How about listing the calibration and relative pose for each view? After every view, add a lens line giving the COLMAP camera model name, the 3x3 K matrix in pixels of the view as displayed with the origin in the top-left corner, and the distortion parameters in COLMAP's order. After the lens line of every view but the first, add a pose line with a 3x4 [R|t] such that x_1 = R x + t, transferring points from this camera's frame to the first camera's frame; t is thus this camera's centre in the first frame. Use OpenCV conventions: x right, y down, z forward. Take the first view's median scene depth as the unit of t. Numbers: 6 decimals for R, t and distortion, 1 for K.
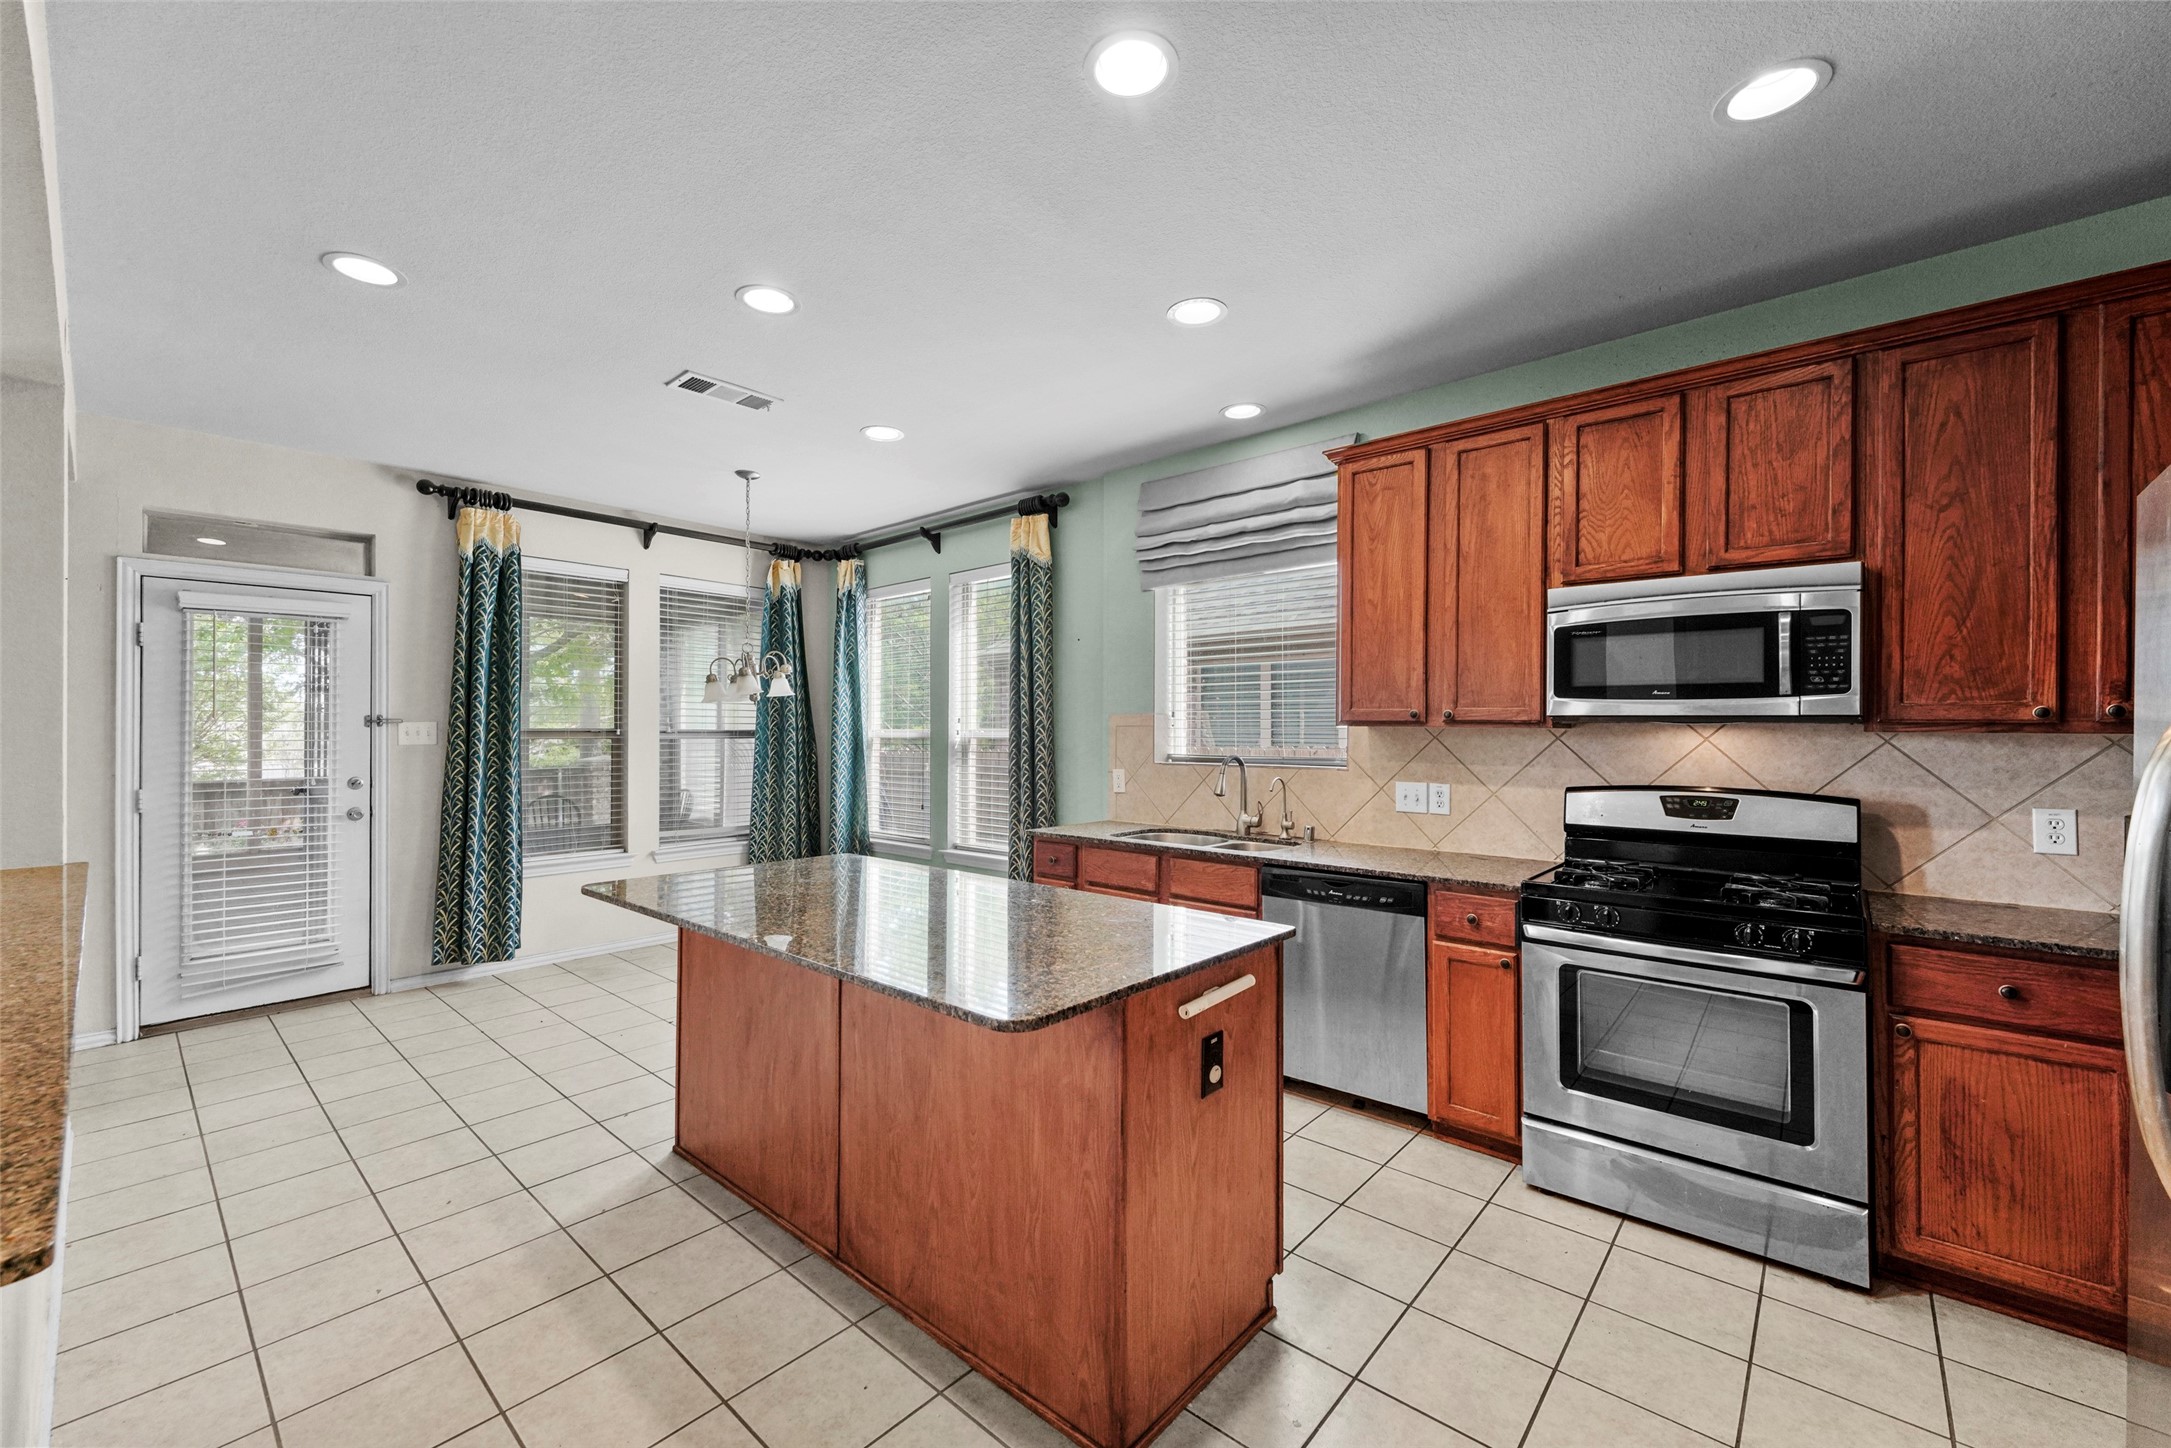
lens RADIAL K [[863.5, 0, 1063.9], [0, 863.5, 720.0], [0, 0, 1]] dist [0.009363, -0.002718]
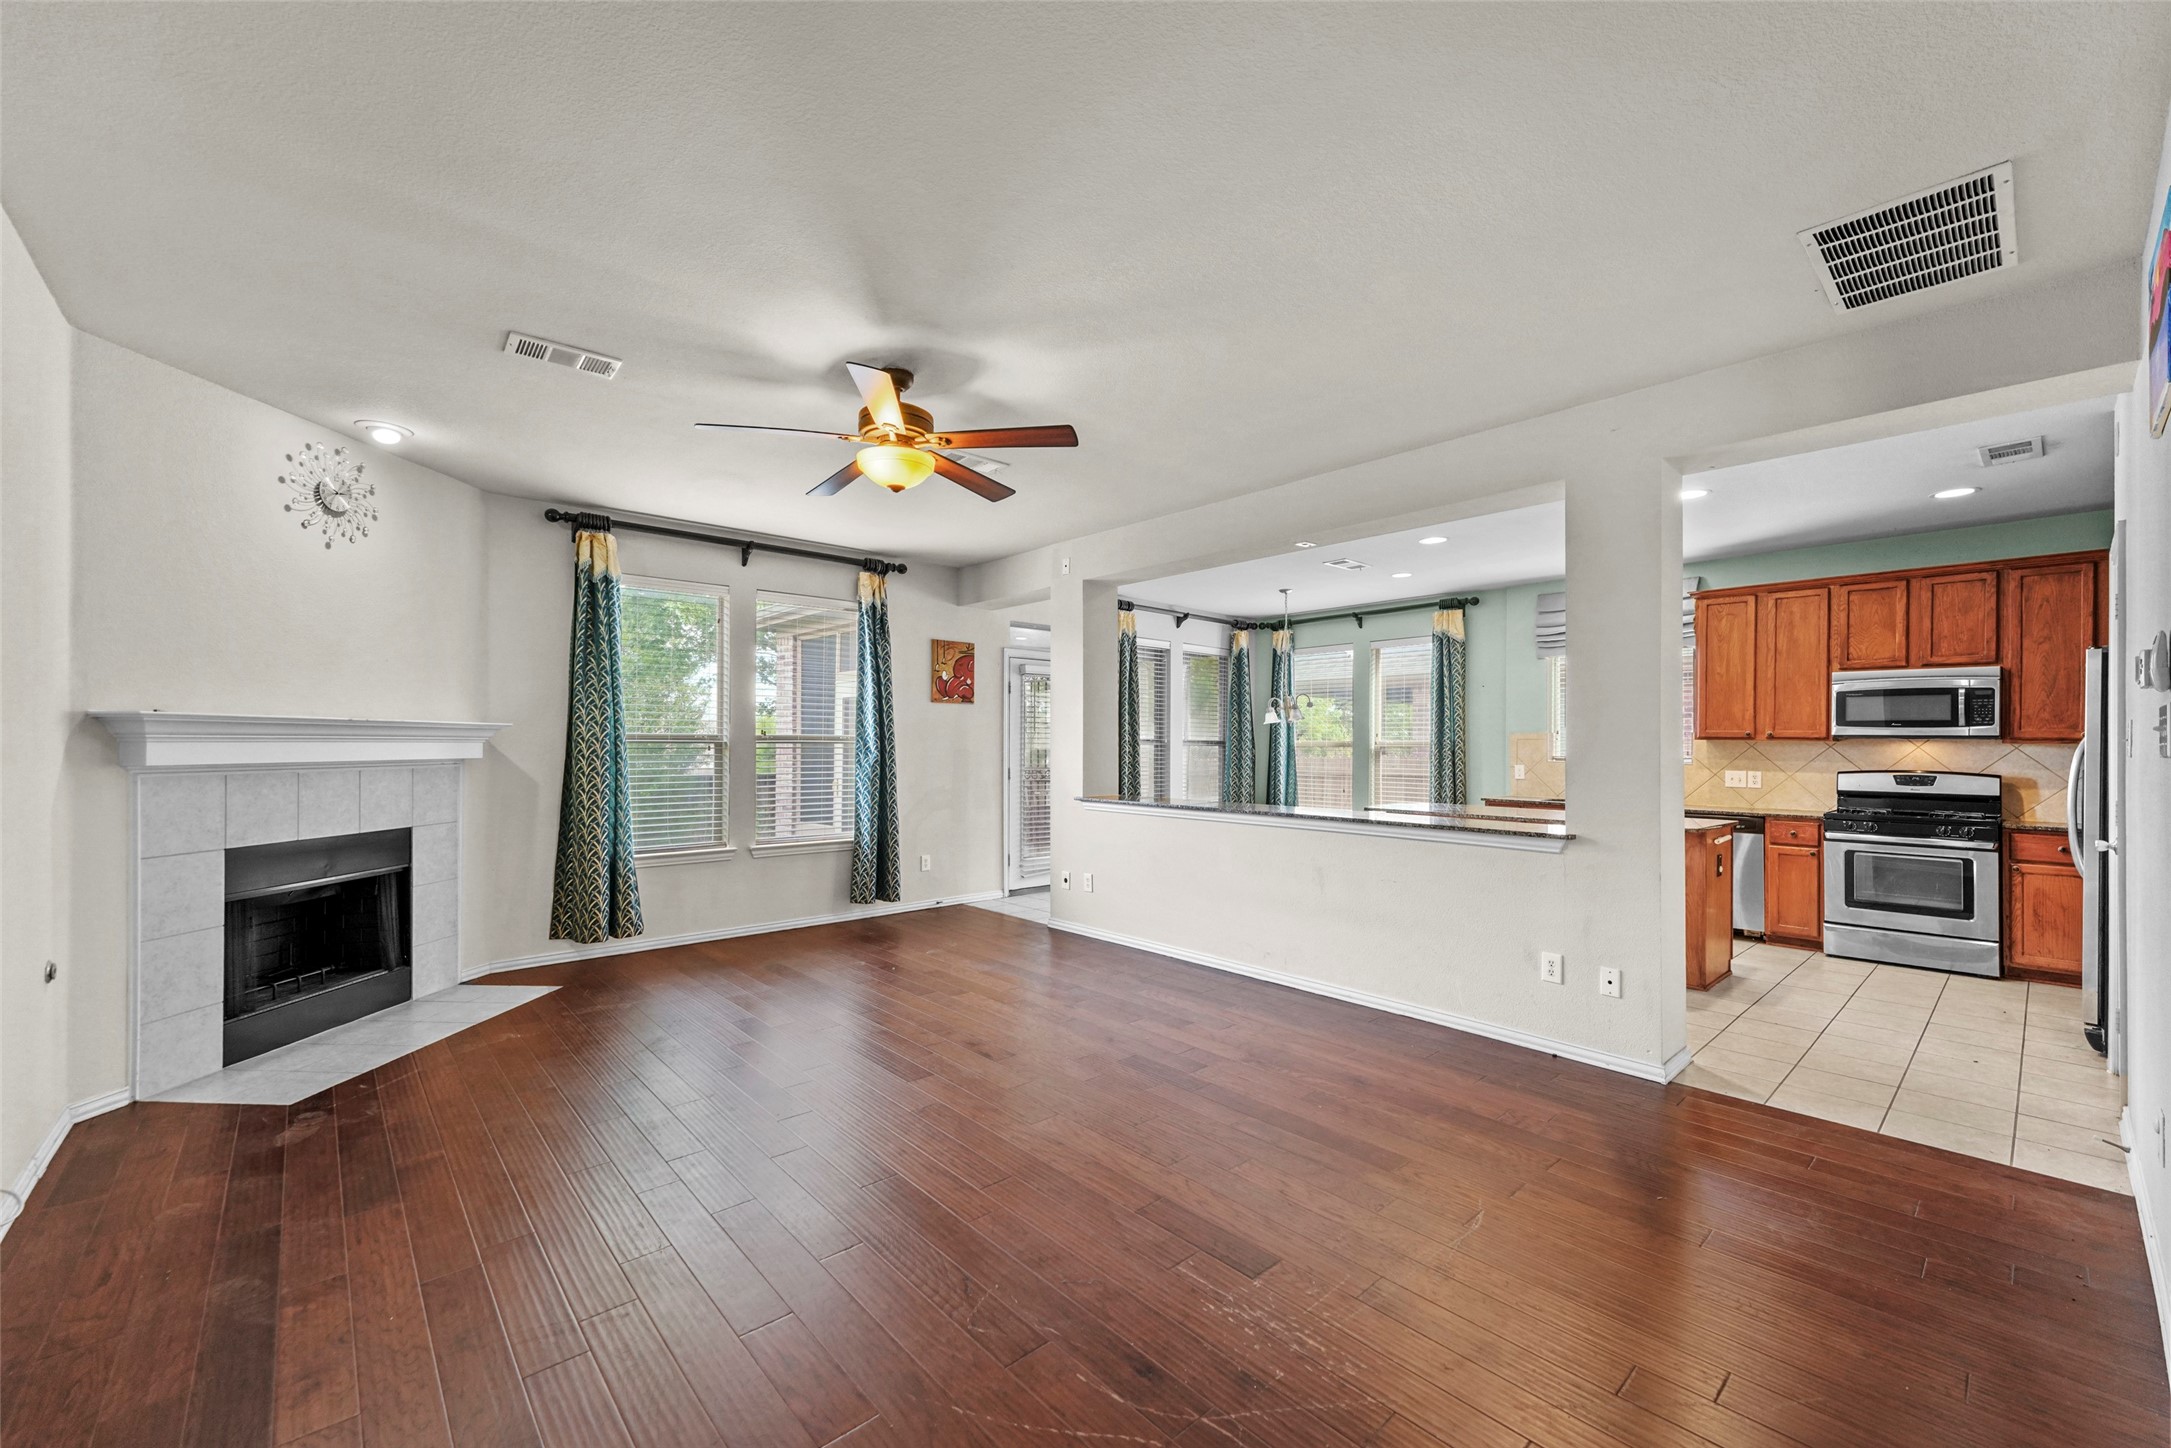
lens RADIAL K [[863.5, 0, 1063.3], [0, 863.5, 733.4], [0, 0, 1]] dist [0.009363, -0.002718]
pose [[0.993313, 0.007379, -0.115220, -0.716402], [-0.007806, 0.999964, -0.003261, 0.009036], [0.115192, 0.004139, 0.993335, -0.883341]]
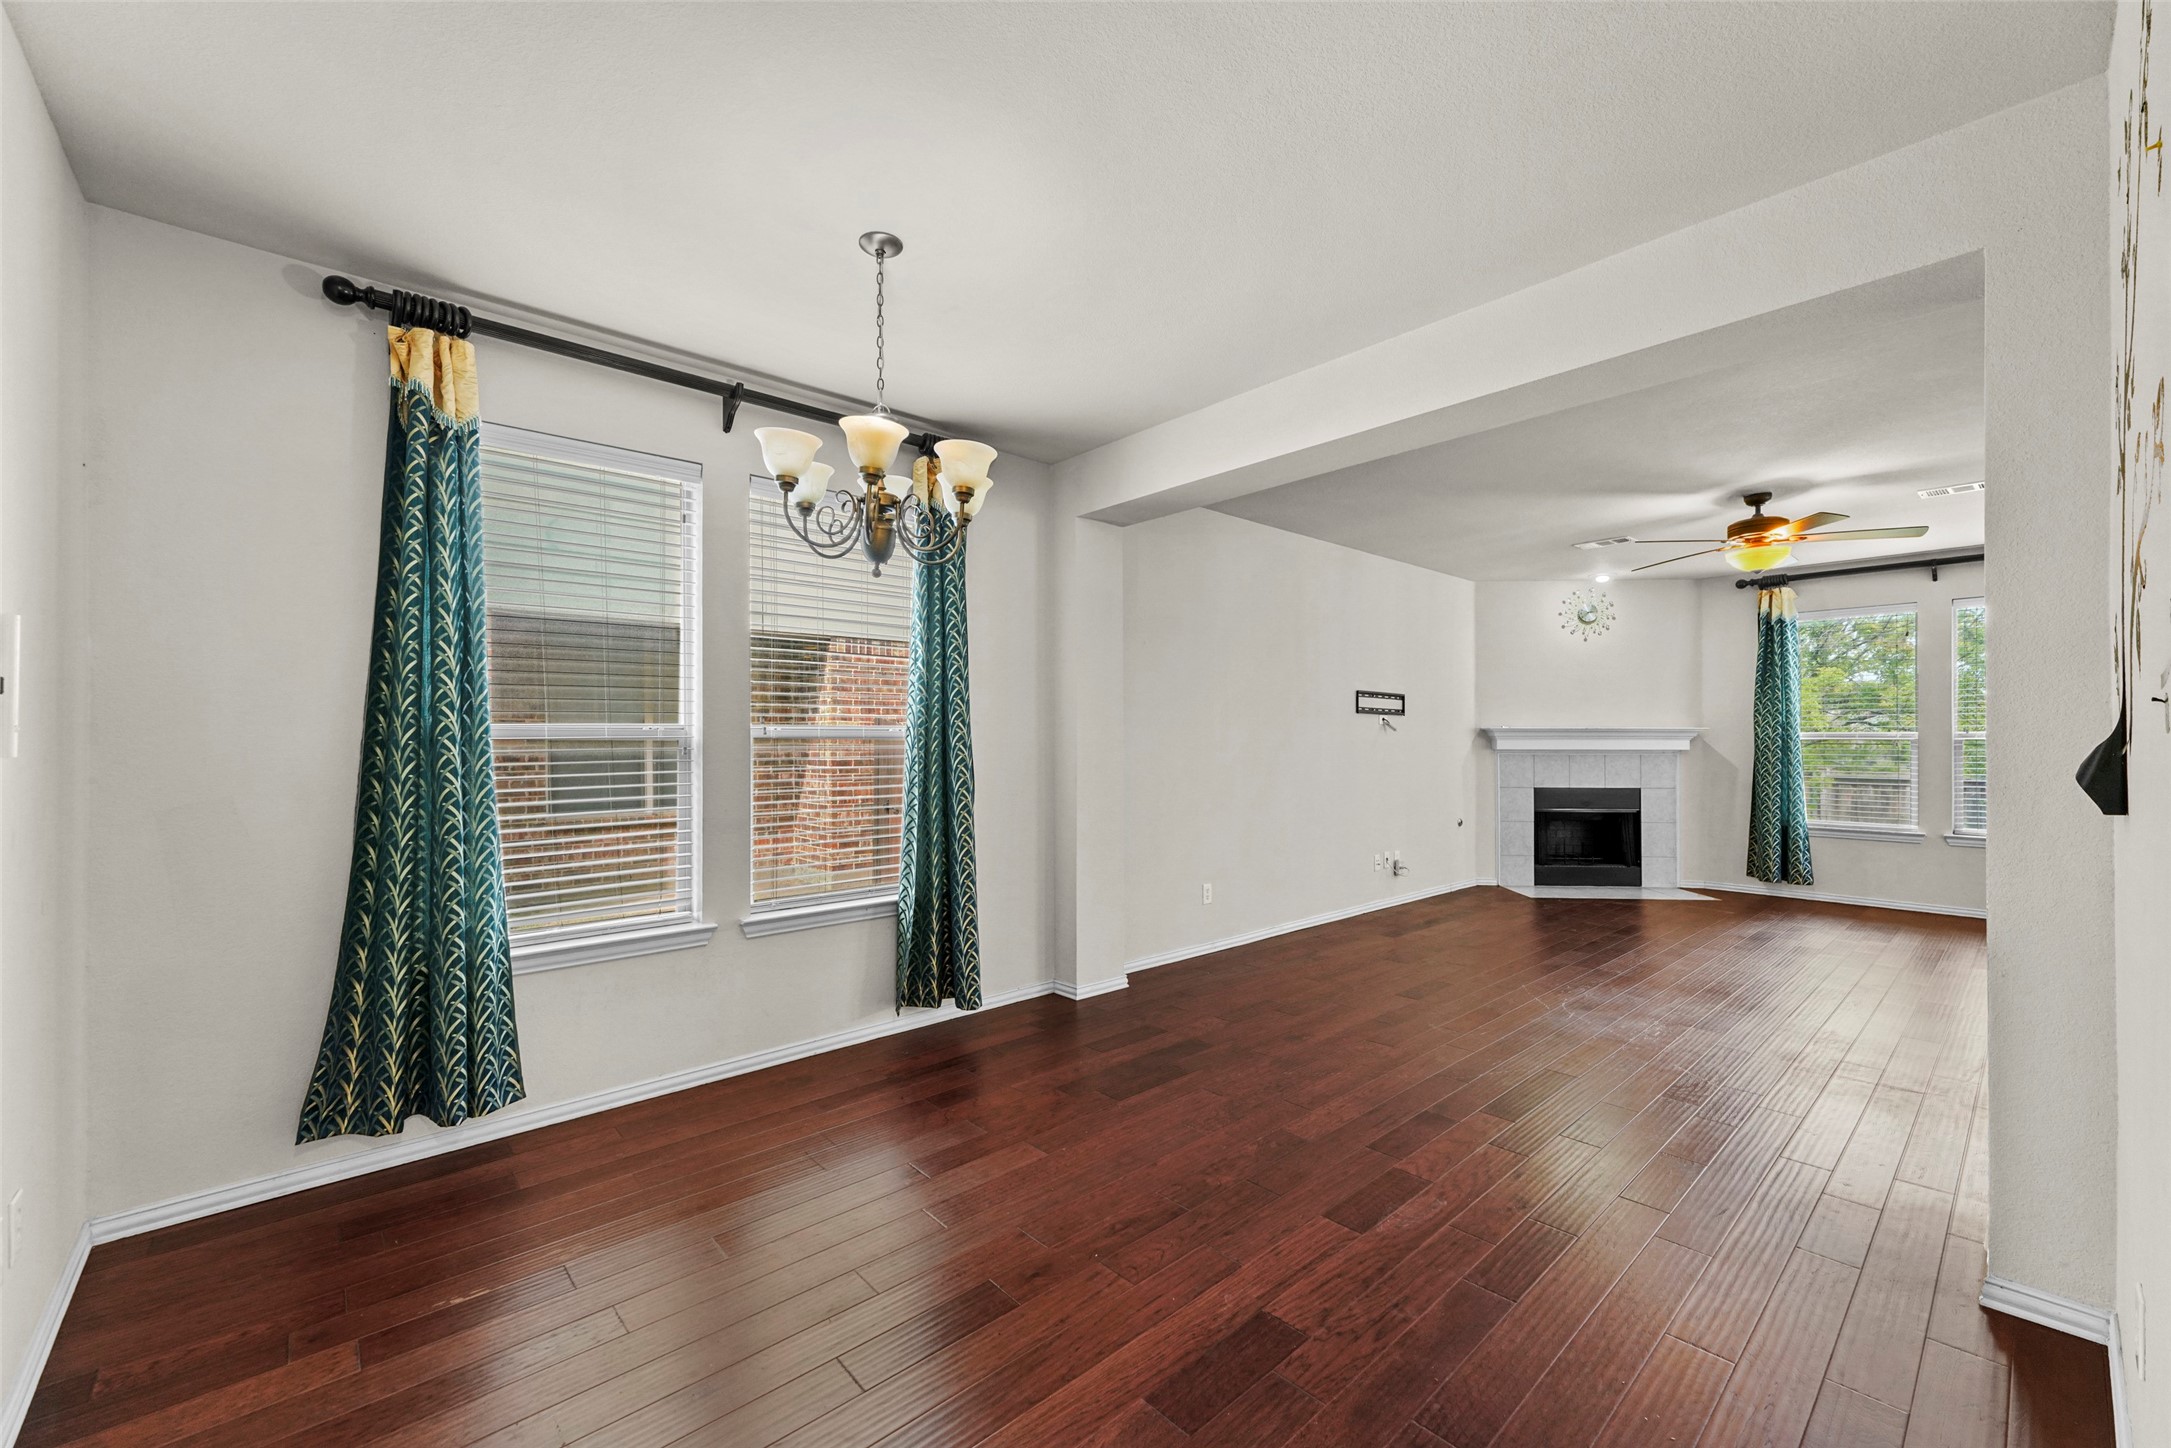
lens RADIAL K [[863.5, 0, 1074.2], [0, 863.5, 736.5], [0, 0, 1]] dist [0.009363, -0.002718]
pose [[-0.110332, -0.001361, -0.993894, 0.419885], [0.006169, 0.999979, -0.002054, 0.011579], [0.993876, -0.006358, -0.110321, -0.925001]]
